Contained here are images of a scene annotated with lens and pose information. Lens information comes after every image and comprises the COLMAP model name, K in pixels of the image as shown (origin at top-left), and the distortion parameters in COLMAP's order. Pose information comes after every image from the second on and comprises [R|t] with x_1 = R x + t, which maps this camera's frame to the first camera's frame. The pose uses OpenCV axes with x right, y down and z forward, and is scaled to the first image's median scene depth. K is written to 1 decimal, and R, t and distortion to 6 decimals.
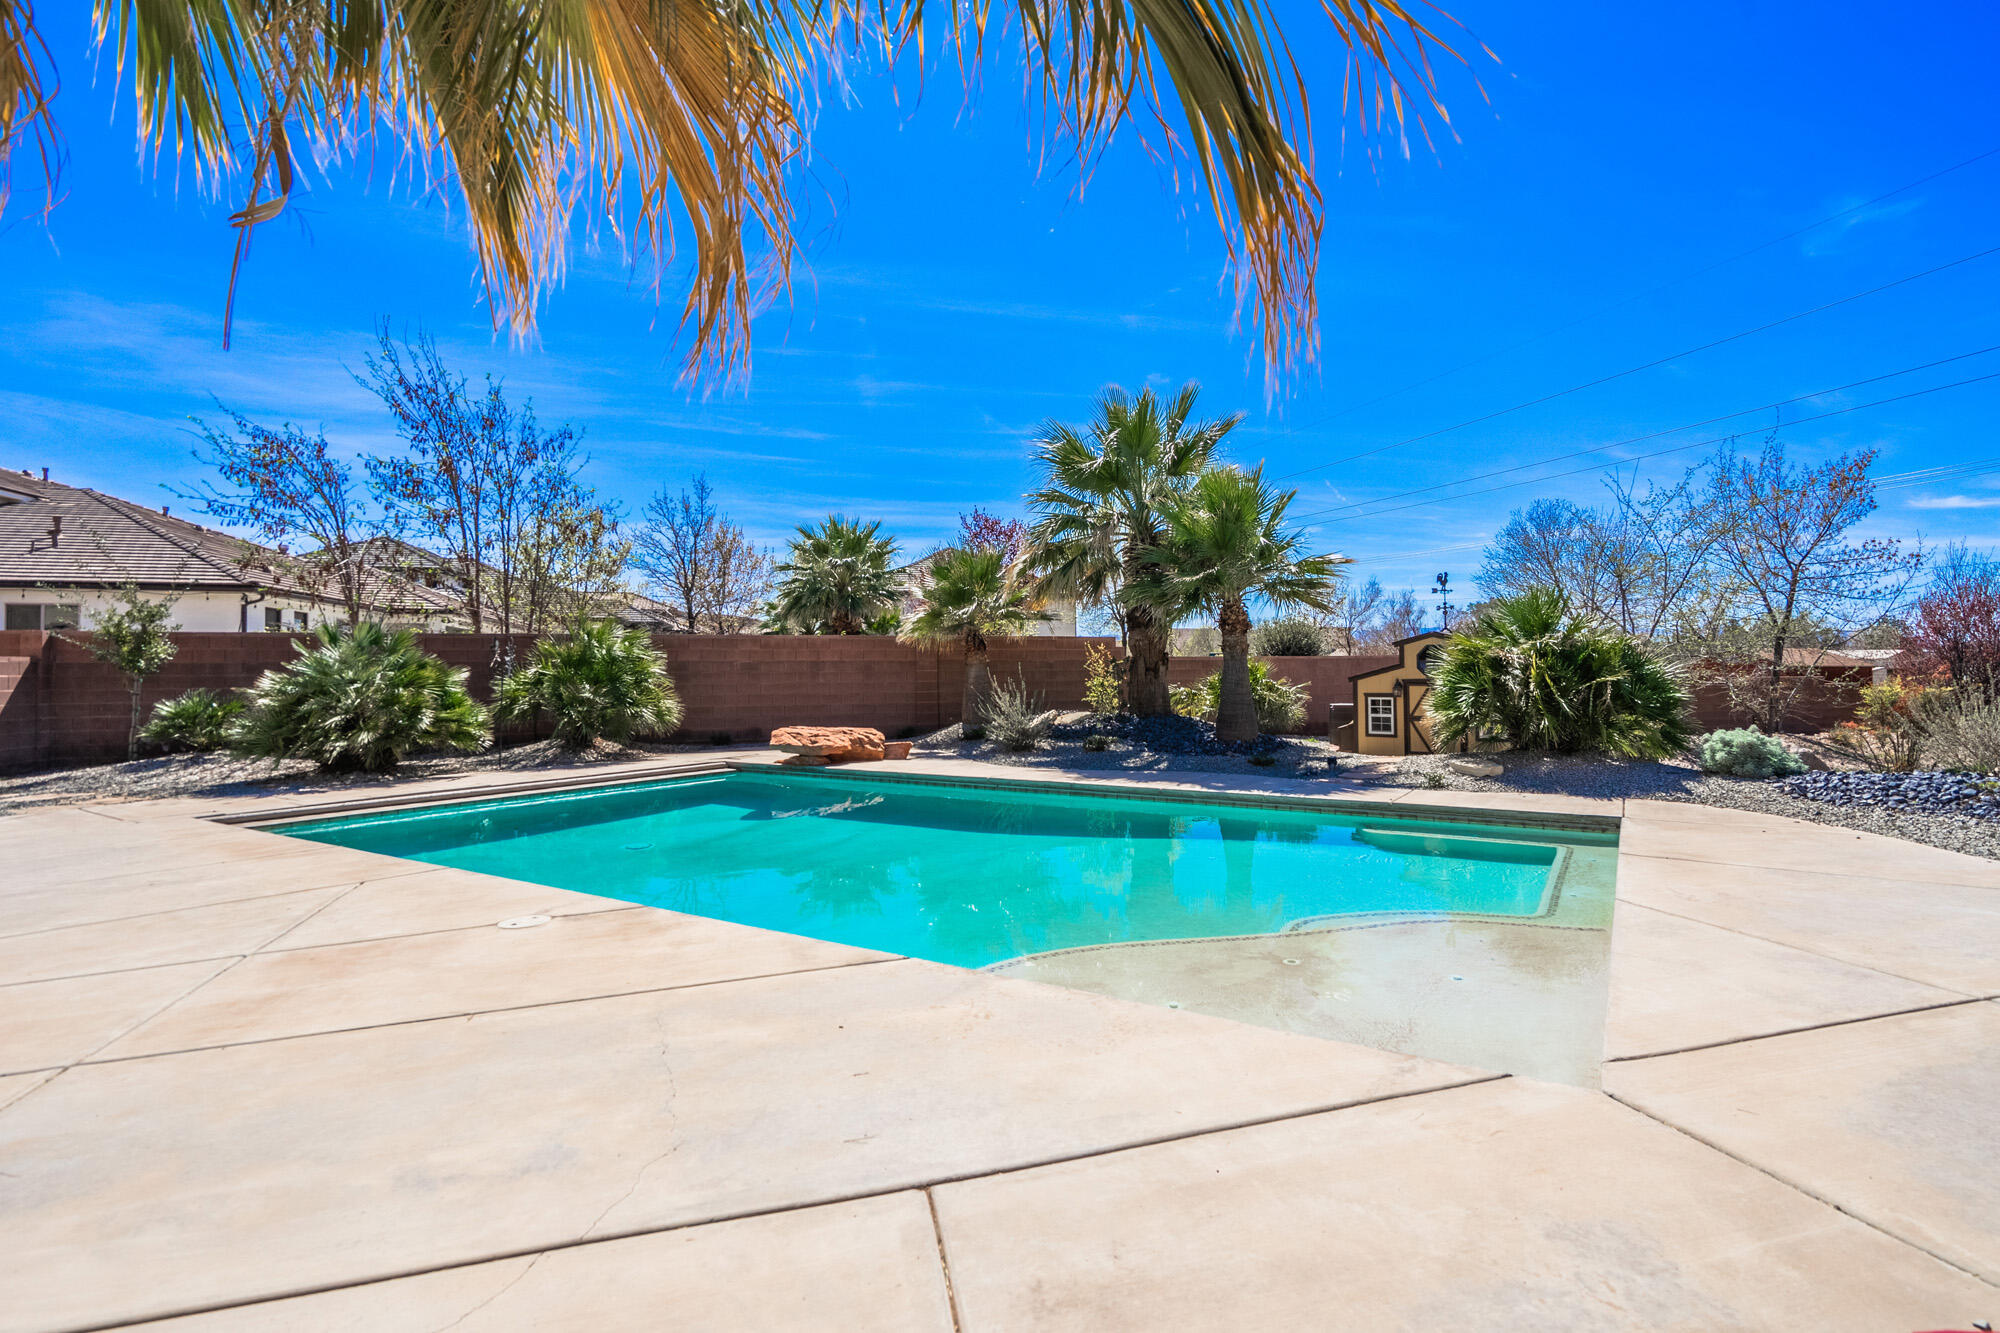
lens RADIAL K [[922.1, 0, 1028.9], [0, 922.1, 660.7], [0, 0, 1]] dist [-0.002632, -0.000078]
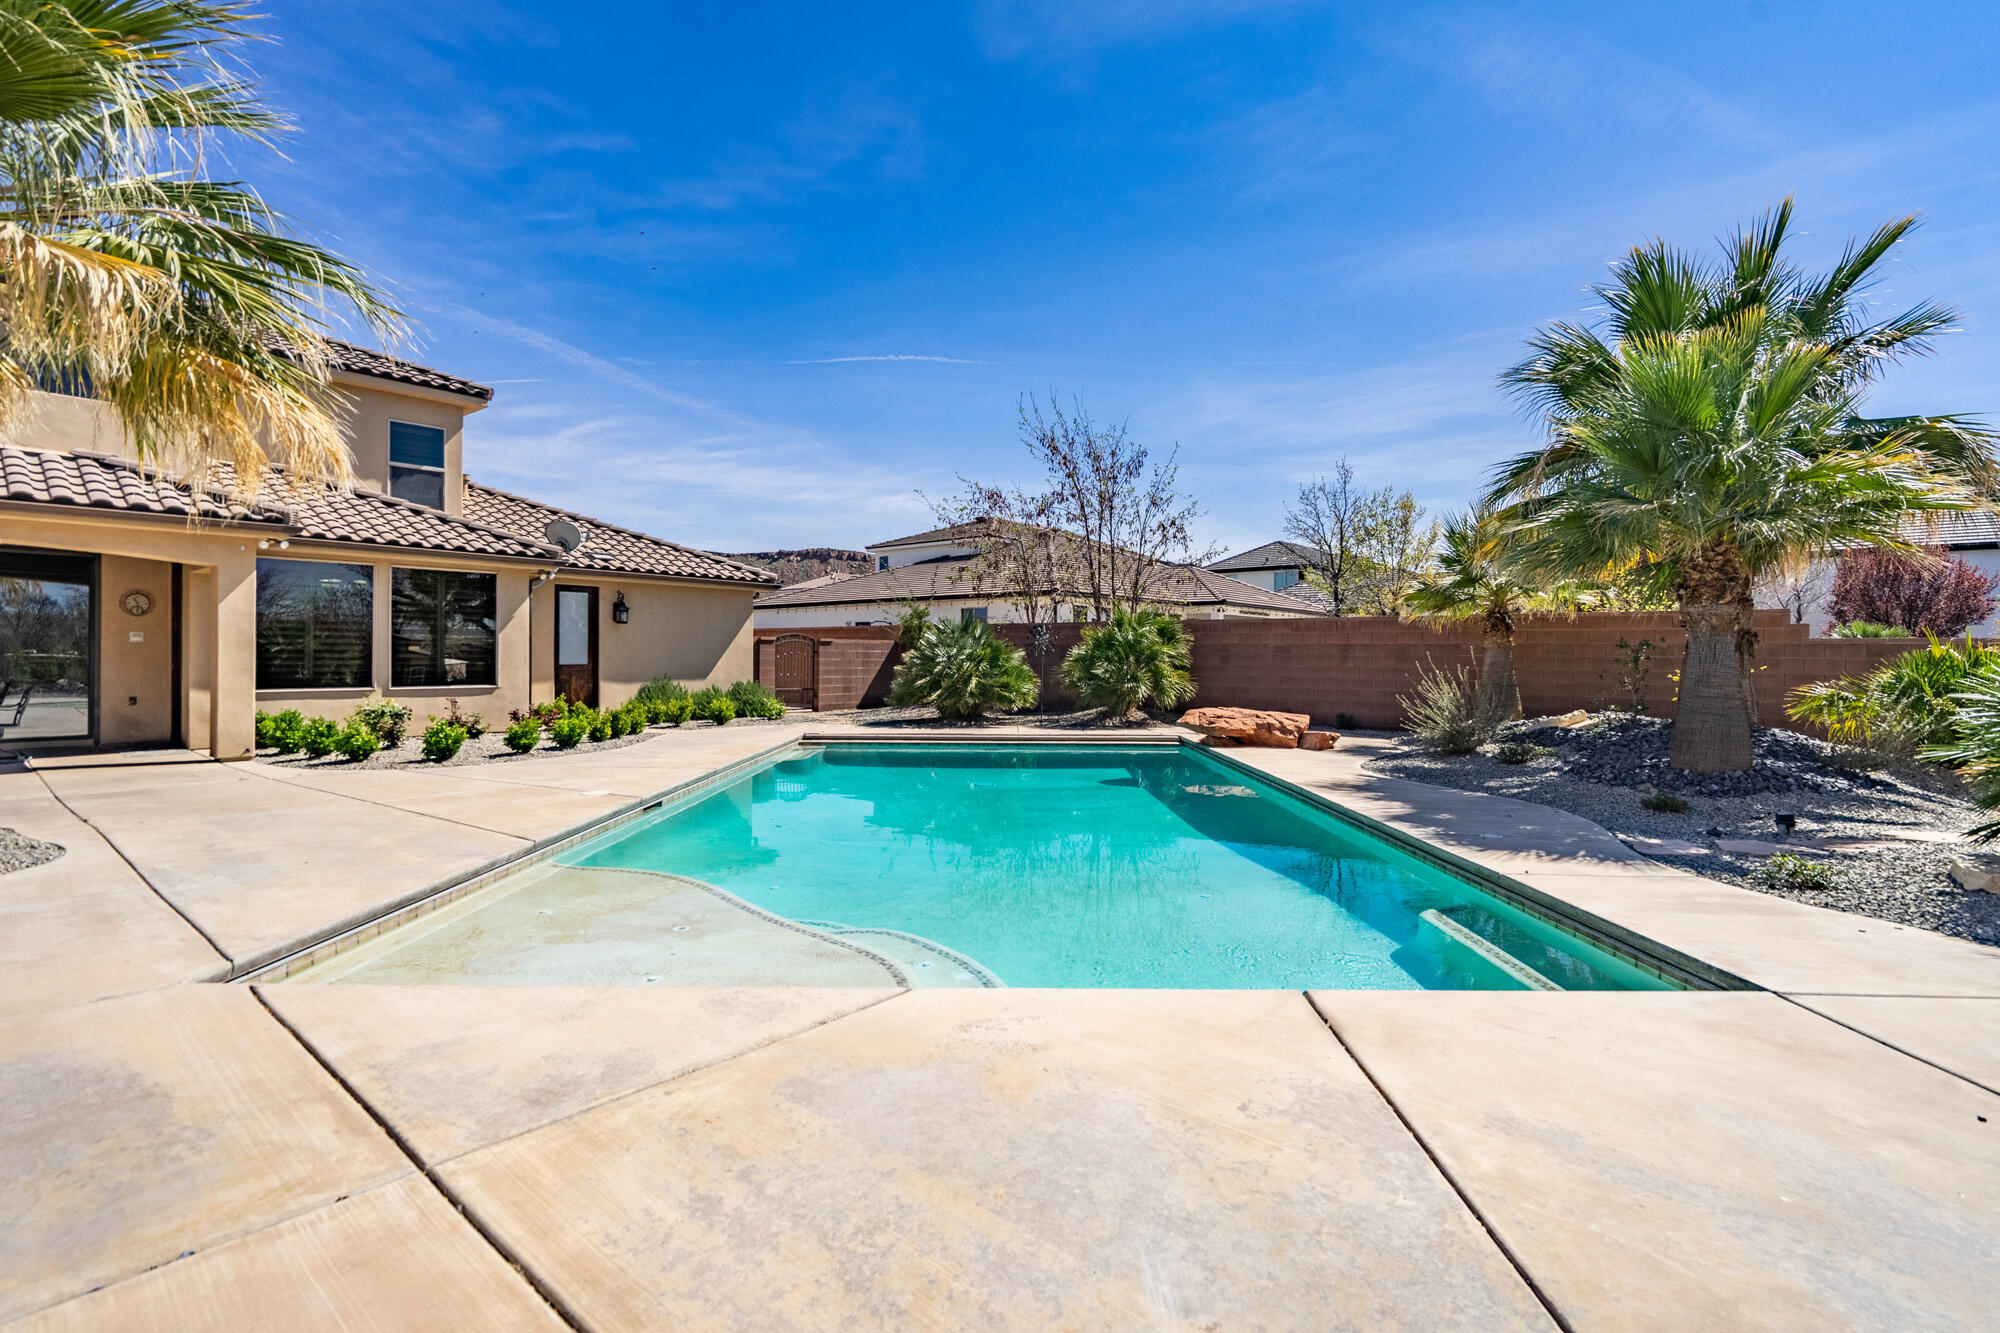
lens RADIAL K [[920.5, 0, 1027.4], [0, 920.5, 650.0], [0, 0, 1]] dist [-0.004178, 0.000482]
pose [[0.543338, 0.007097, -0.839484, 0.609929], [-0.000934, 0.999969, 0.007850, -0.000257], [0.839513, -0.003481, 0.543328, 0.339205]]
